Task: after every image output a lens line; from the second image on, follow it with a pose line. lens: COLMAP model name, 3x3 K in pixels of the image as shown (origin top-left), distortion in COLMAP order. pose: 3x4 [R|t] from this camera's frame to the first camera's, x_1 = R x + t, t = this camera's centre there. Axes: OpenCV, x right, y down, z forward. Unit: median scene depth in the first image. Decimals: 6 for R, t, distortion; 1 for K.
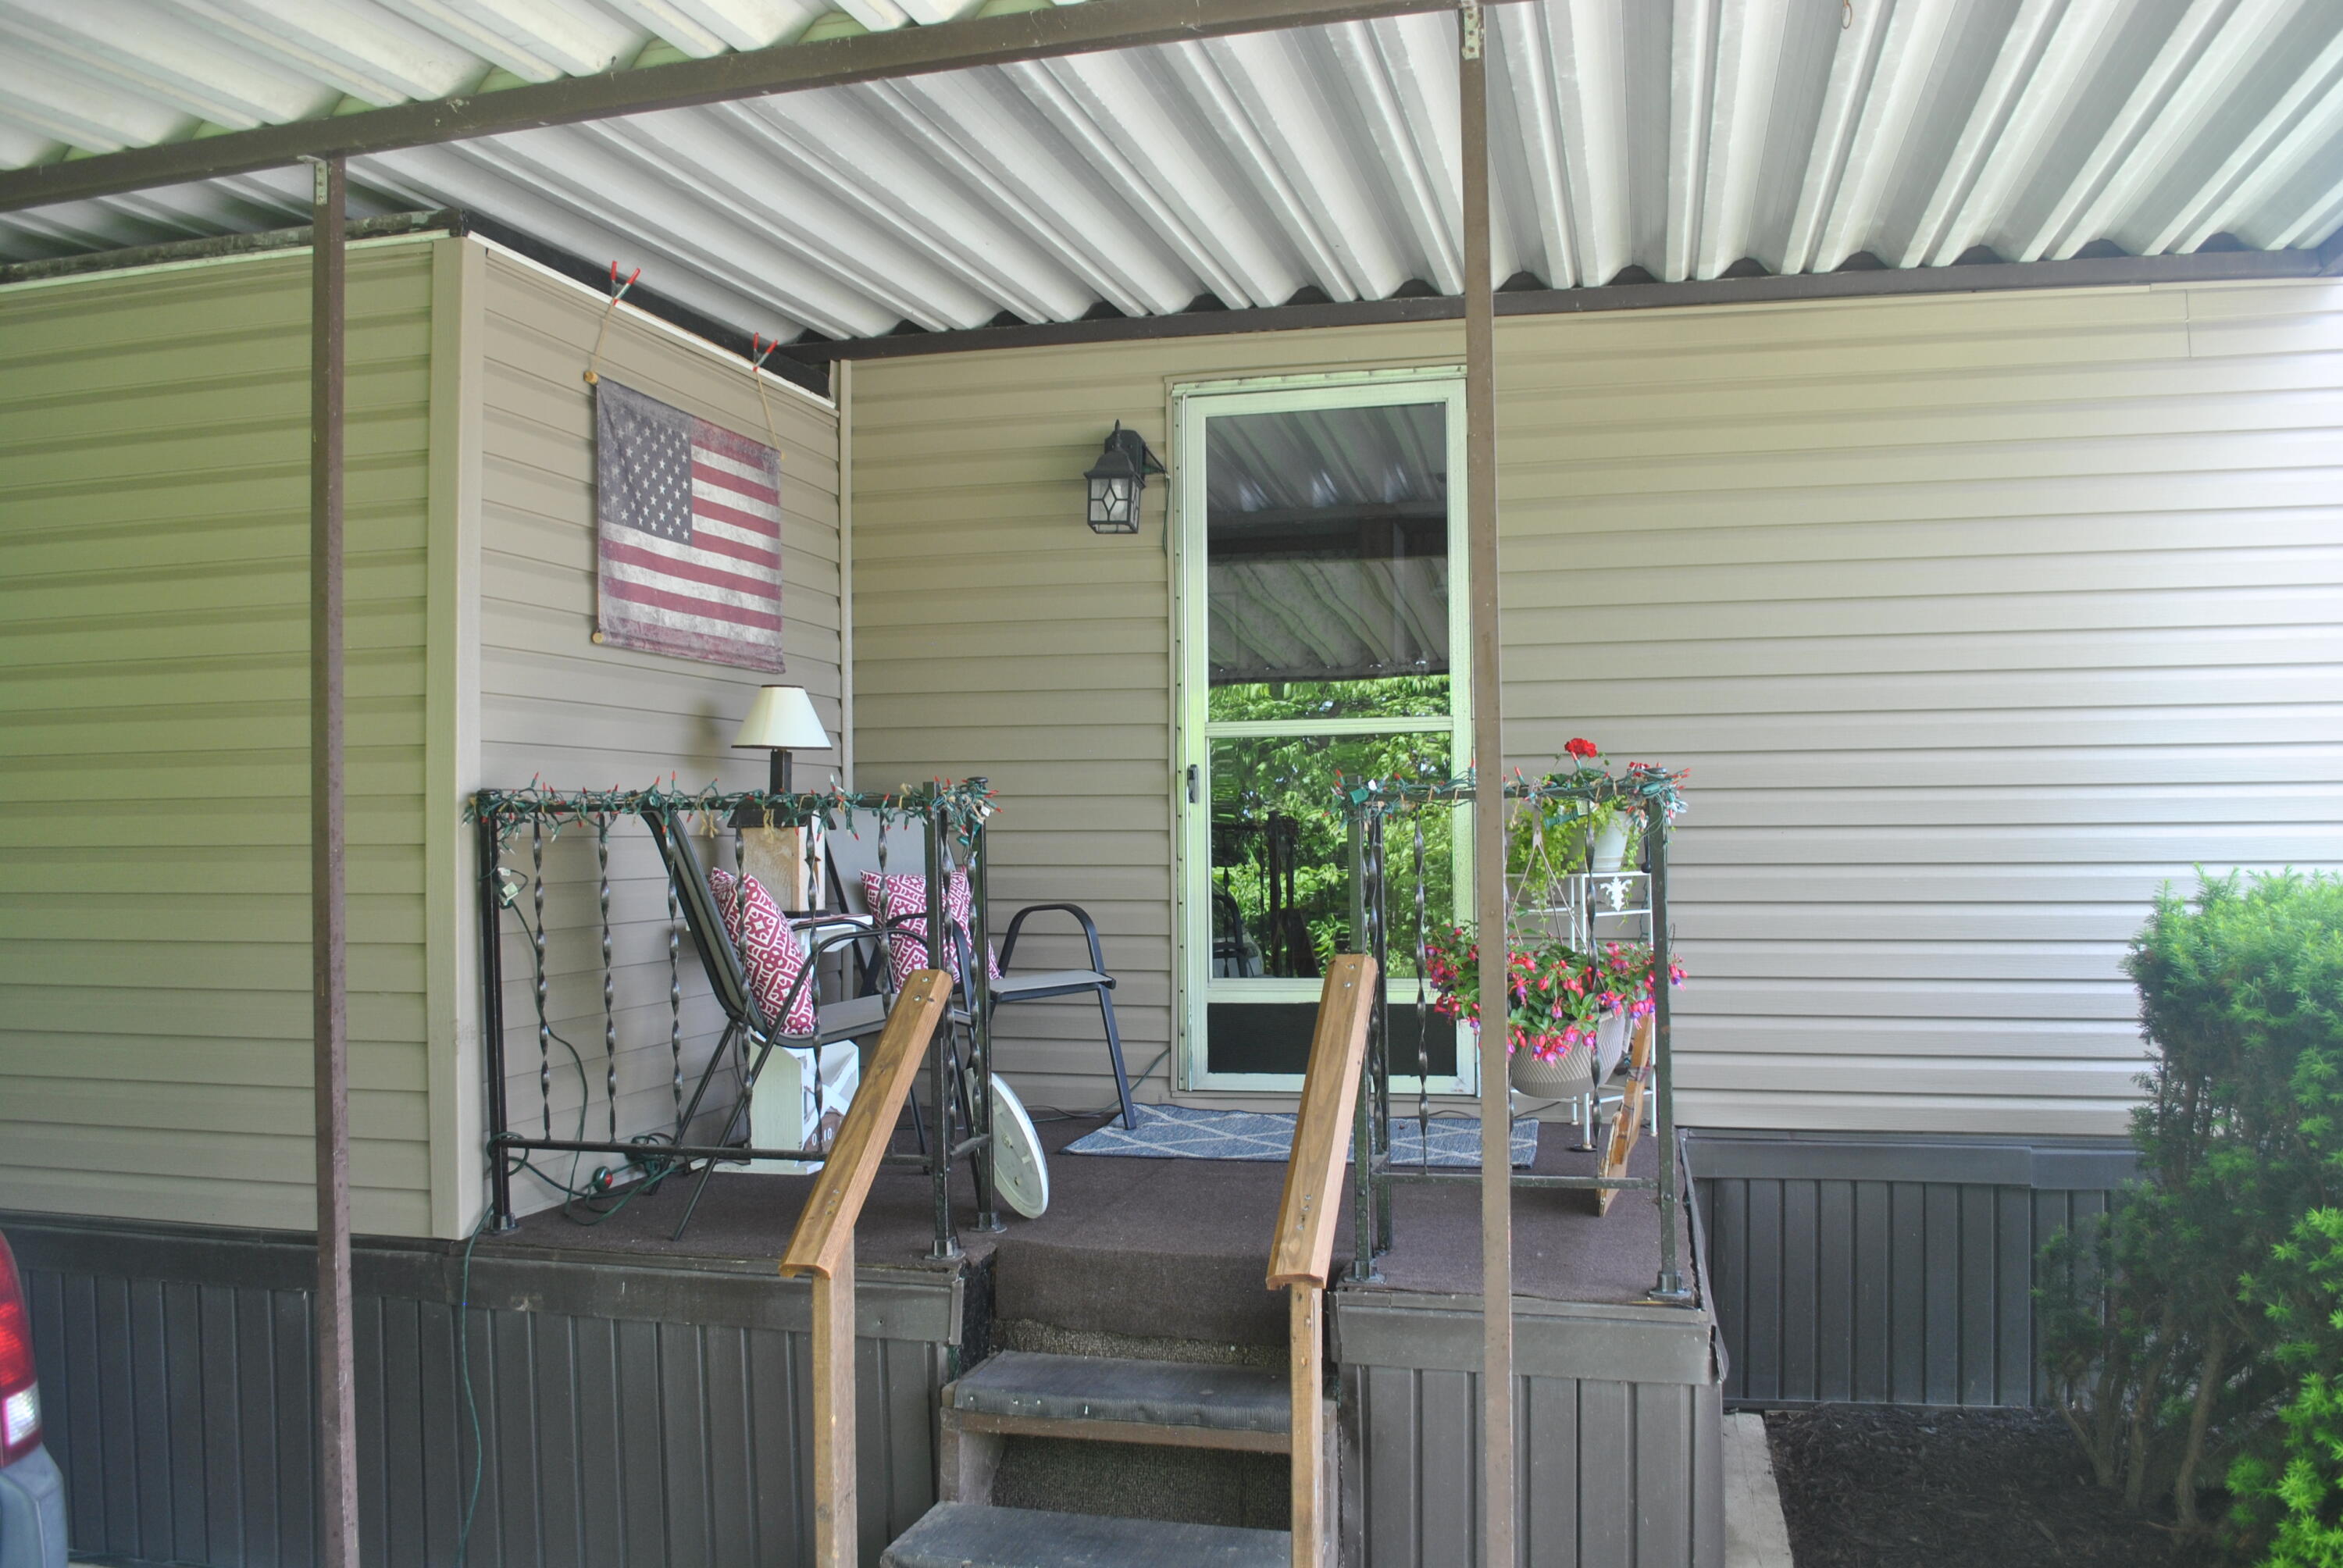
lens RADIAL K [[1873.4, 0, 1179.5], [0, 1873.4, 791.9], [0, 0, 1]] dist [-0.082510, 0.001003]
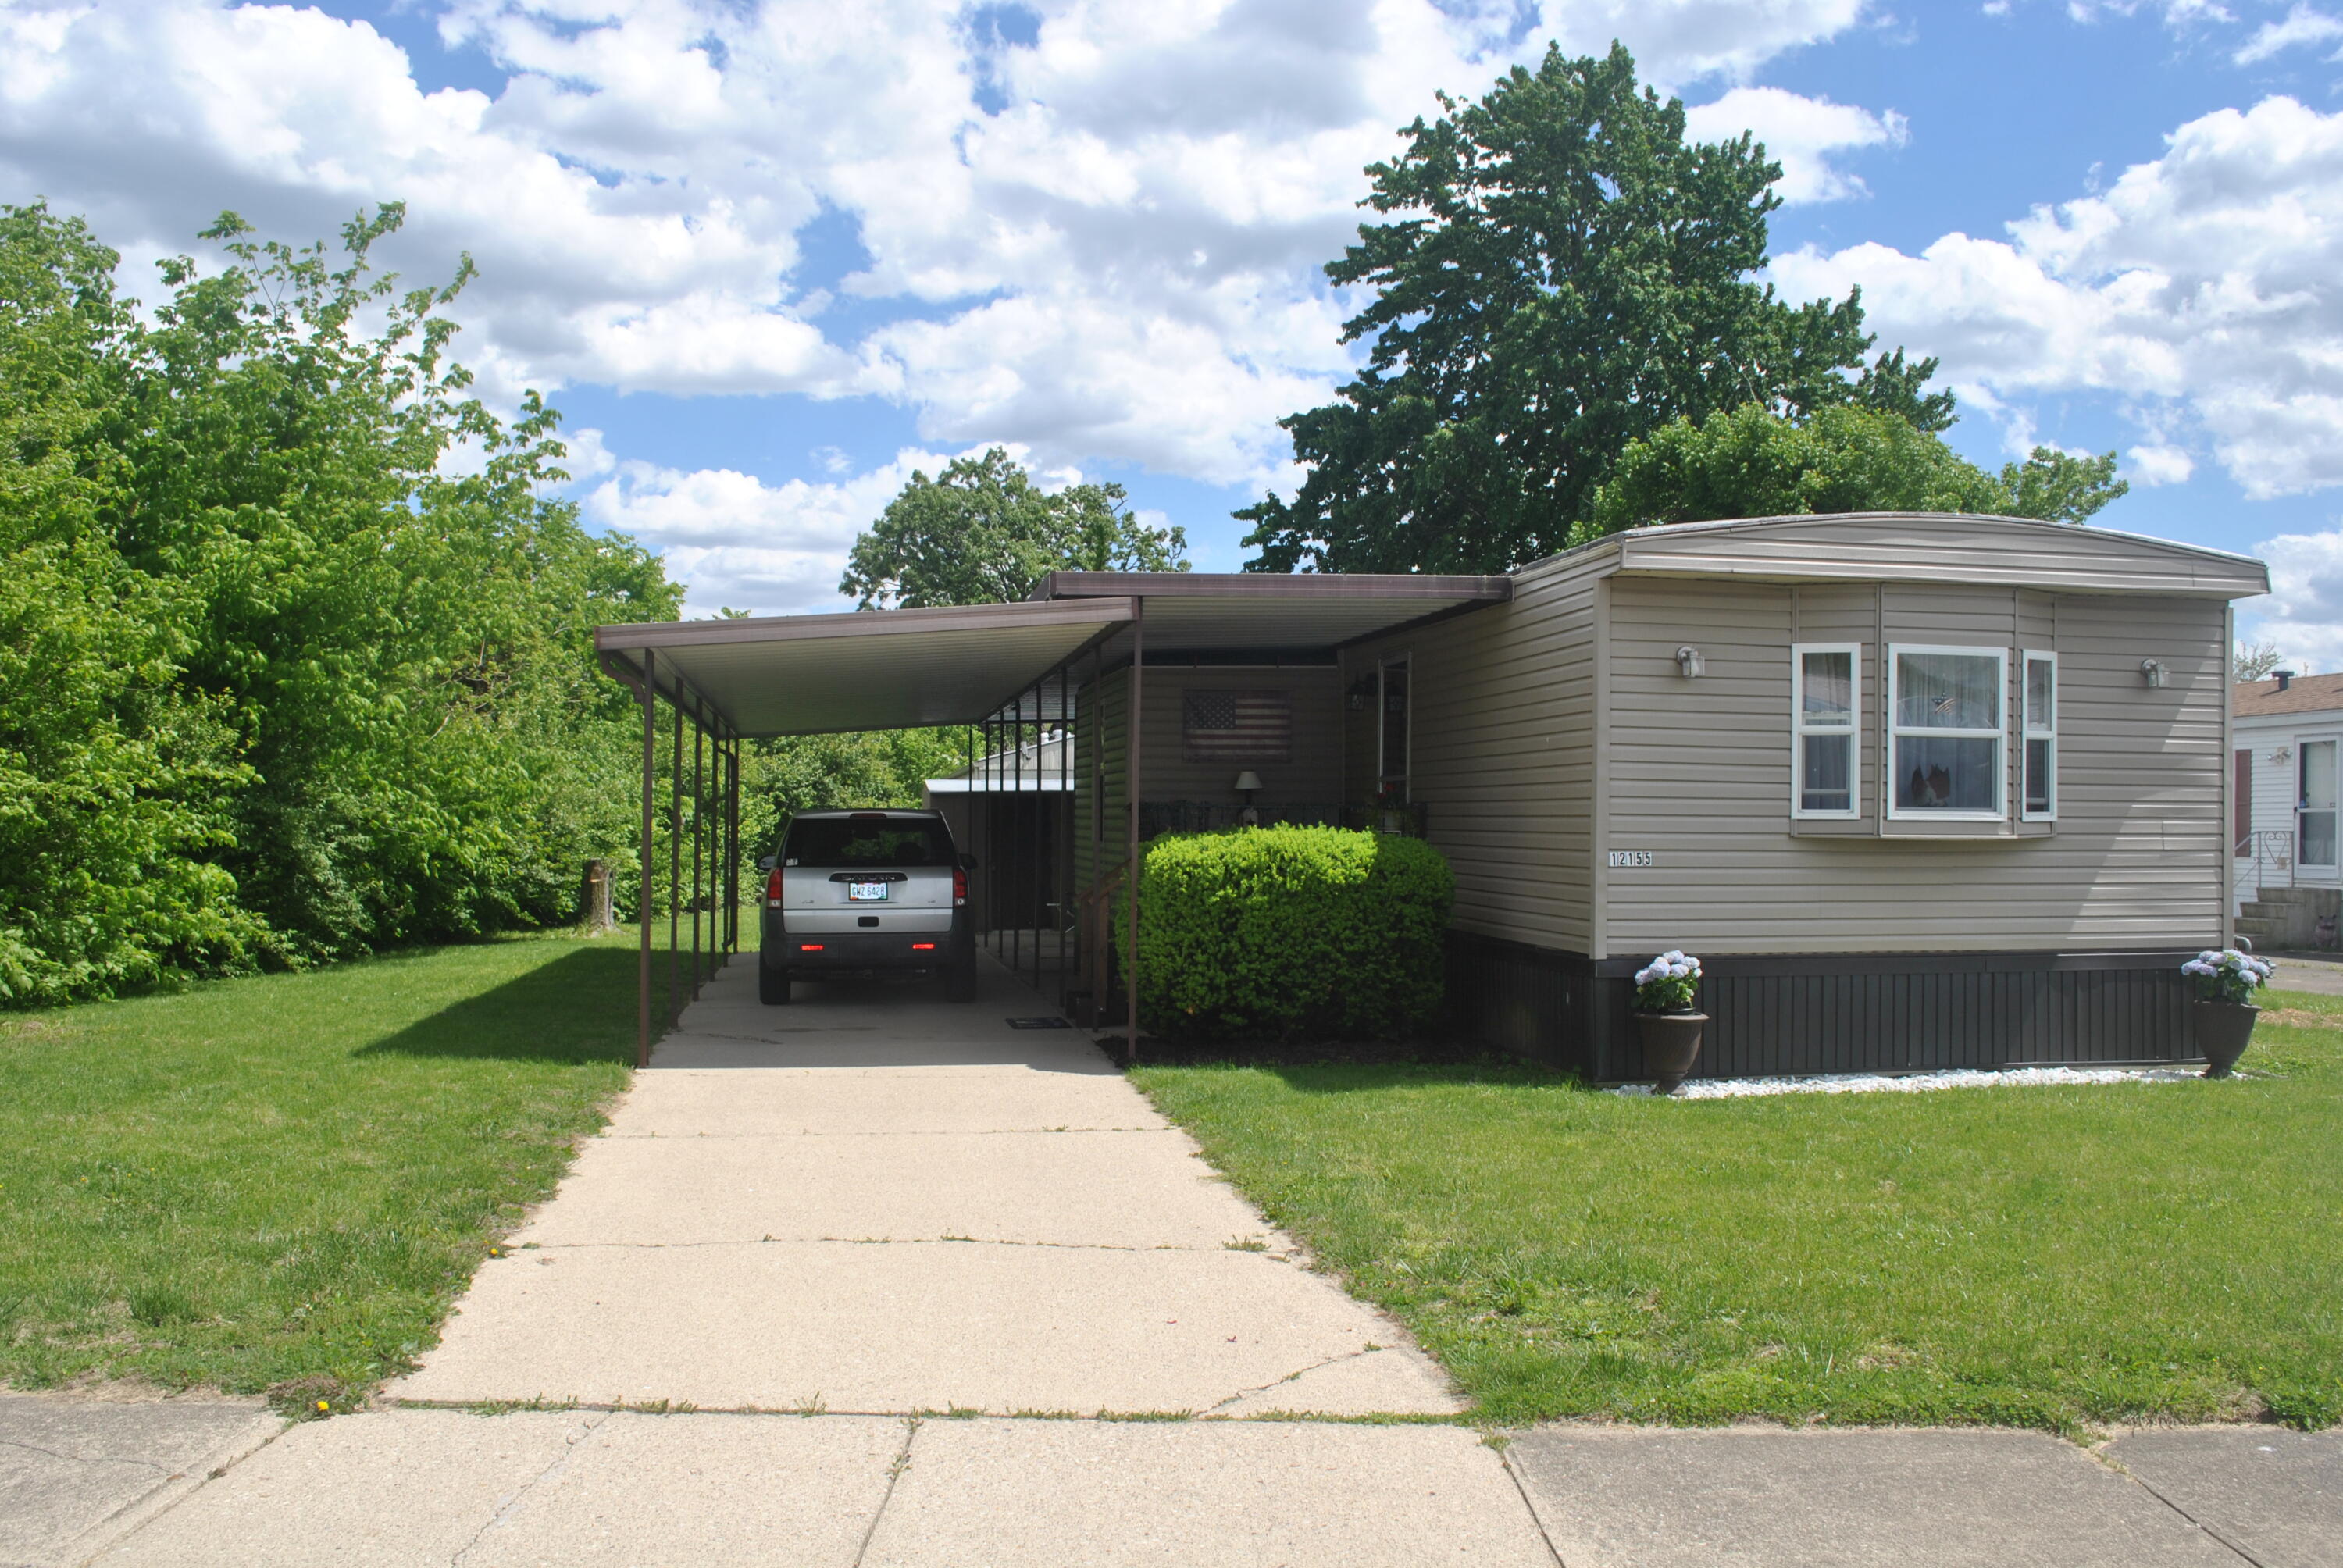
lens RADIAL K [[1873.4, 0, 1179.5], [0, 1873.4, 791.9], [0, 0, 1]] dist [-0.082510, 0.001003]
pose [[0.435930, -0.005075, -0.899966, 2.724071], [0.005205, 0.999982, -0.003118, -0.009011], [0.899966, -0.003325, 0.435948, -0.559640]]
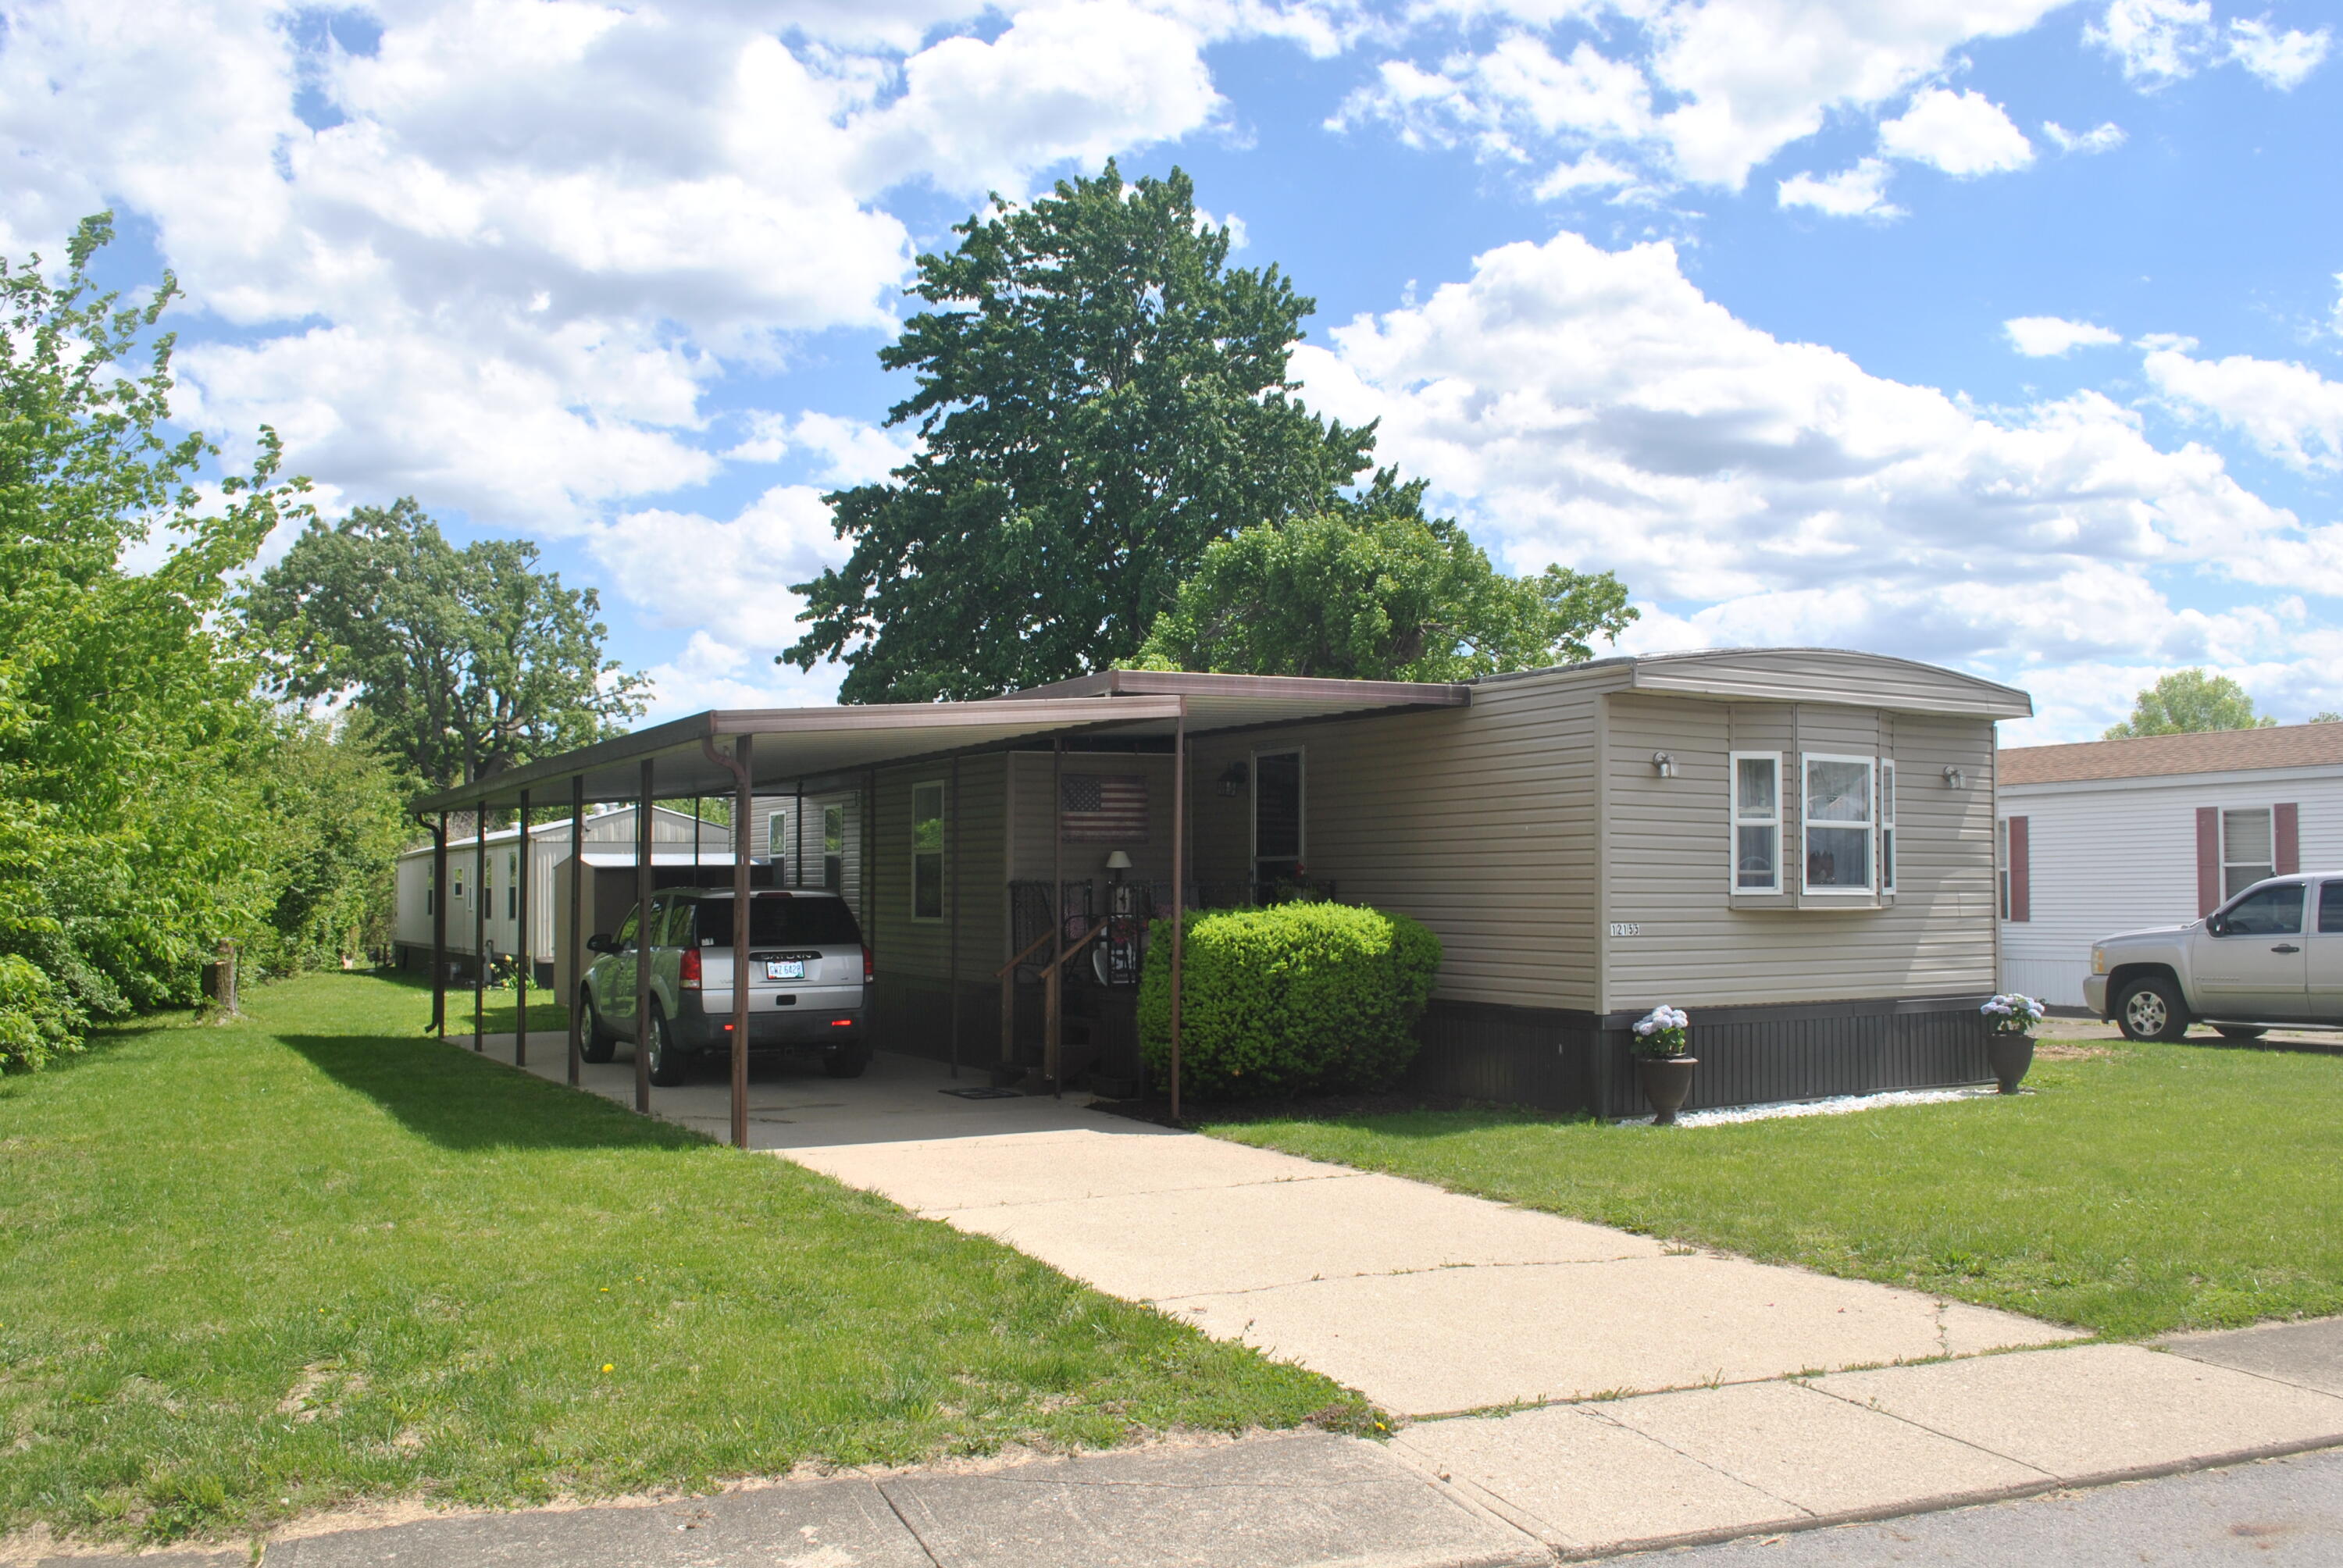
lens RADIAL K [[1862.1, 0, 1171.5], [0, 1862.1, 784.0], [0, 0, 1]] dist [-0.075455, 0.007824]
pose [[0.704339, -0.034521, -0.709024, 2.378600], [0.006590, 0.999092, -0.042098, -0.033662], [0.709834, 0.024979, 0.703926, -1.430095]]
